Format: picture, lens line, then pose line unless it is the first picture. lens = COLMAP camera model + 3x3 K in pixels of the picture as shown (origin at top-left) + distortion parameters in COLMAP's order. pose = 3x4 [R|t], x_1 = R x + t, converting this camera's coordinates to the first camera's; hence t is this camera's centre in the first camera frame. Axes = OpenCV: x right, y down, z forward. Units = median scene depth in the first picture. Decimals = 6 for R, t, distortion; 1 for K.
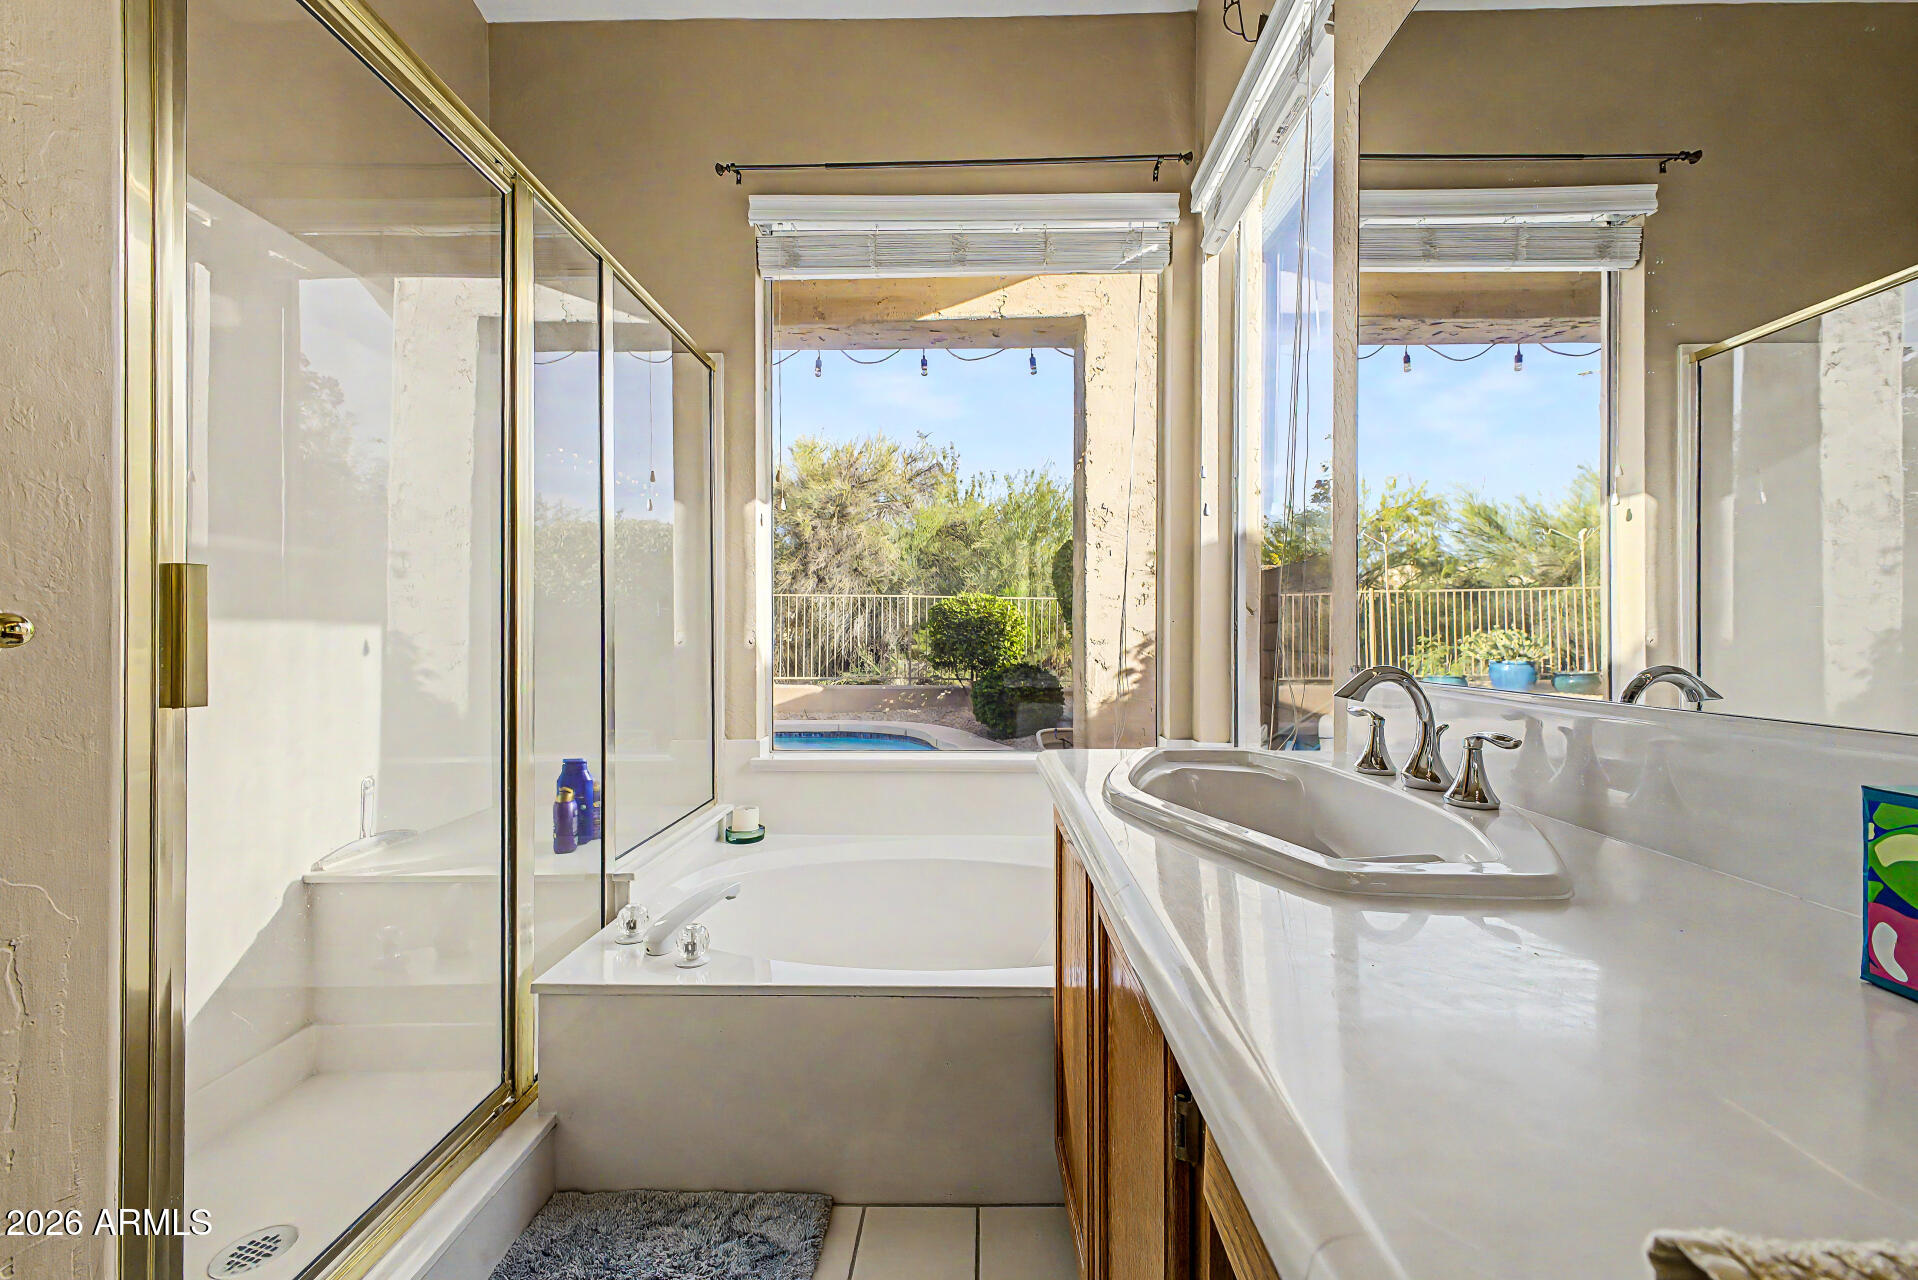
lens RADIAL K [[775.2, 0, 965.4], [0, 775.2, 638.1], [0, 0, 1]] dist [-0.002346, -0.000274]
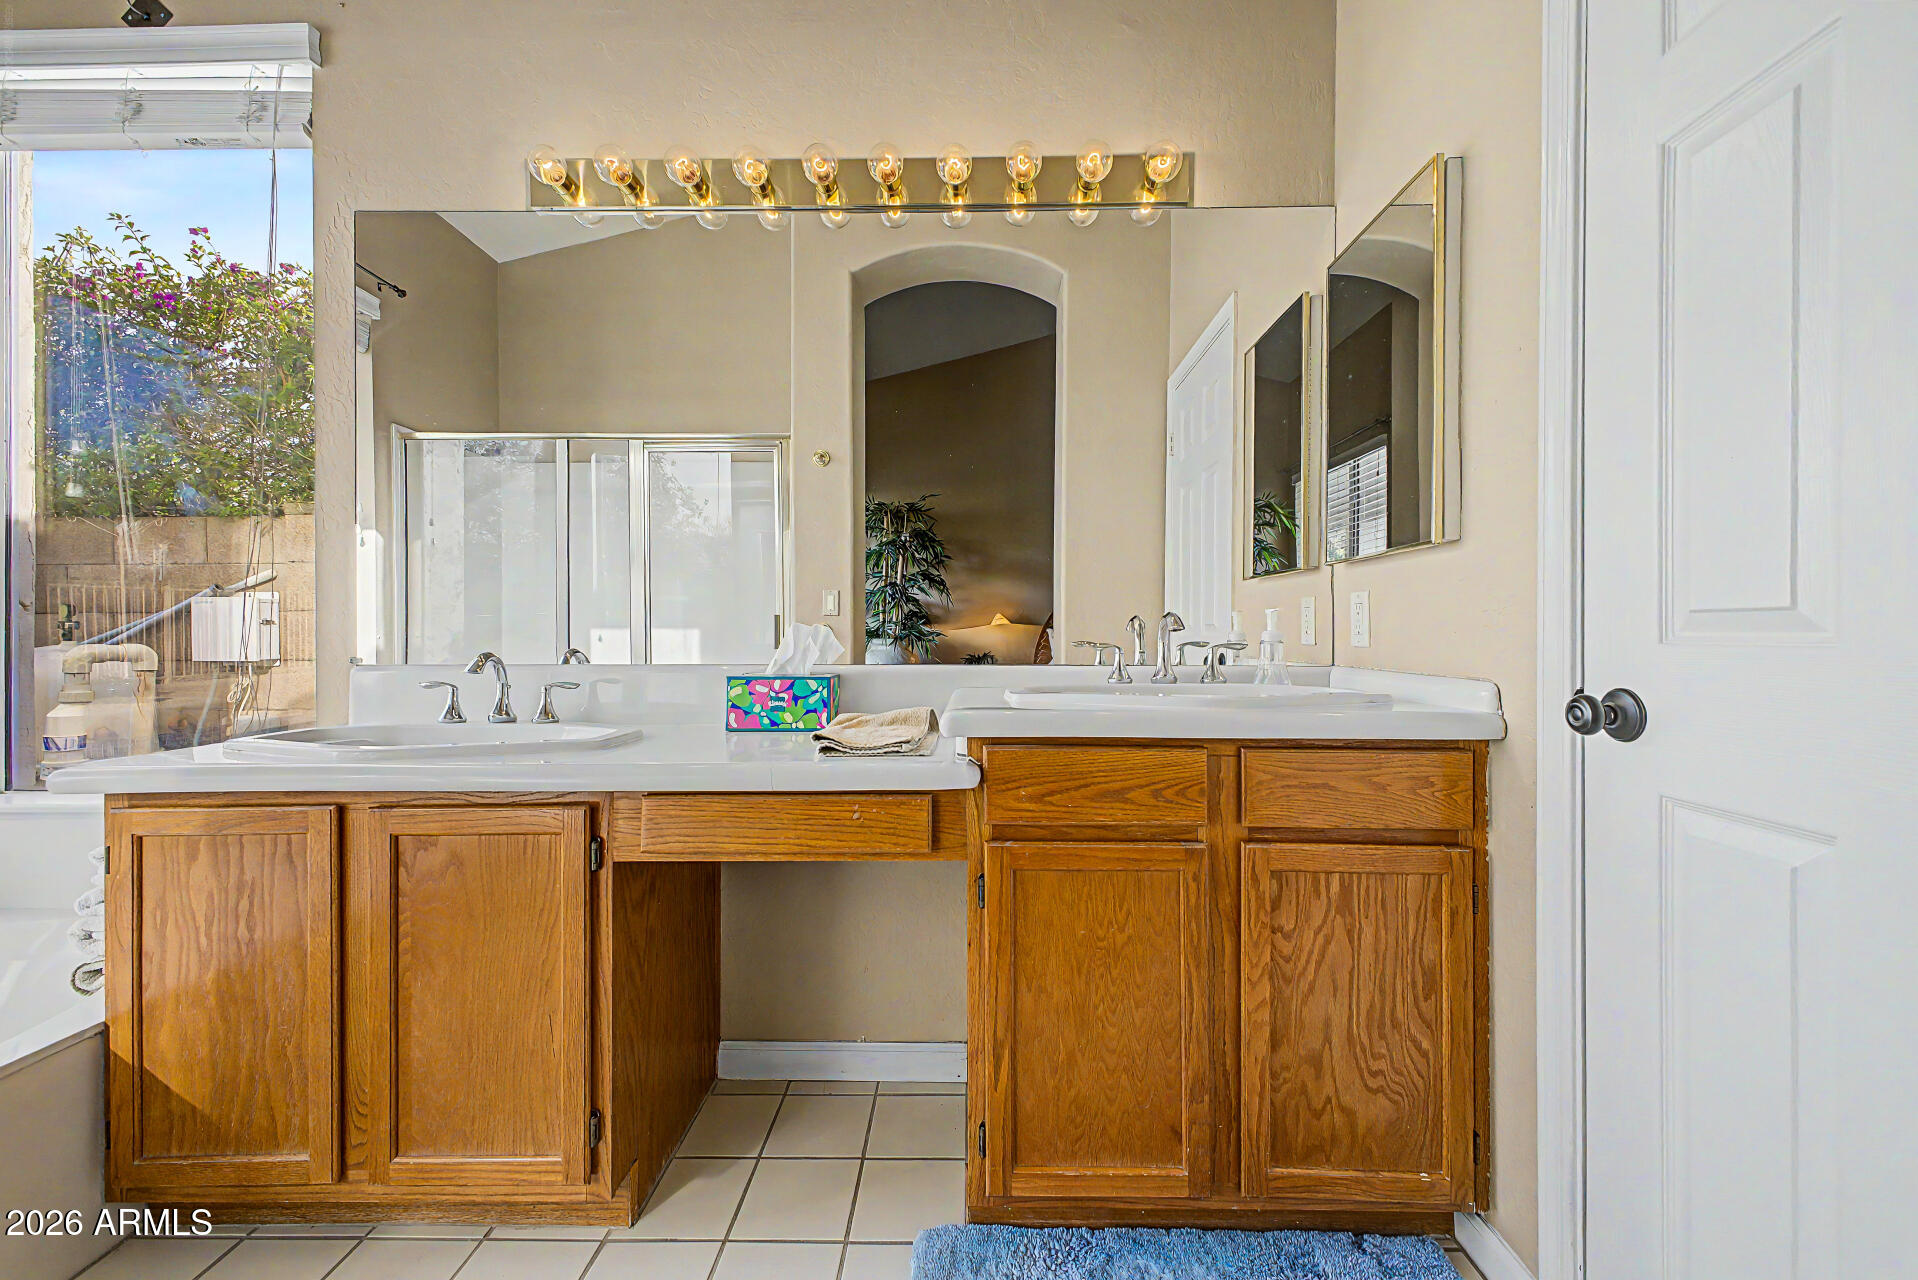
lens RADIAL K [[775.2, 0, 965.4], [0, 775.2, 638.1], [0, 0, 1]] dist [-0.002346, -0.000274]
pose [[-0.007657, 0.002028, 0.999969, -0.748494], [-0.003253, 0.999993, -0.002053, 0.005128], [-0.999965, -0.003269, -0.007650, -0.024076]]
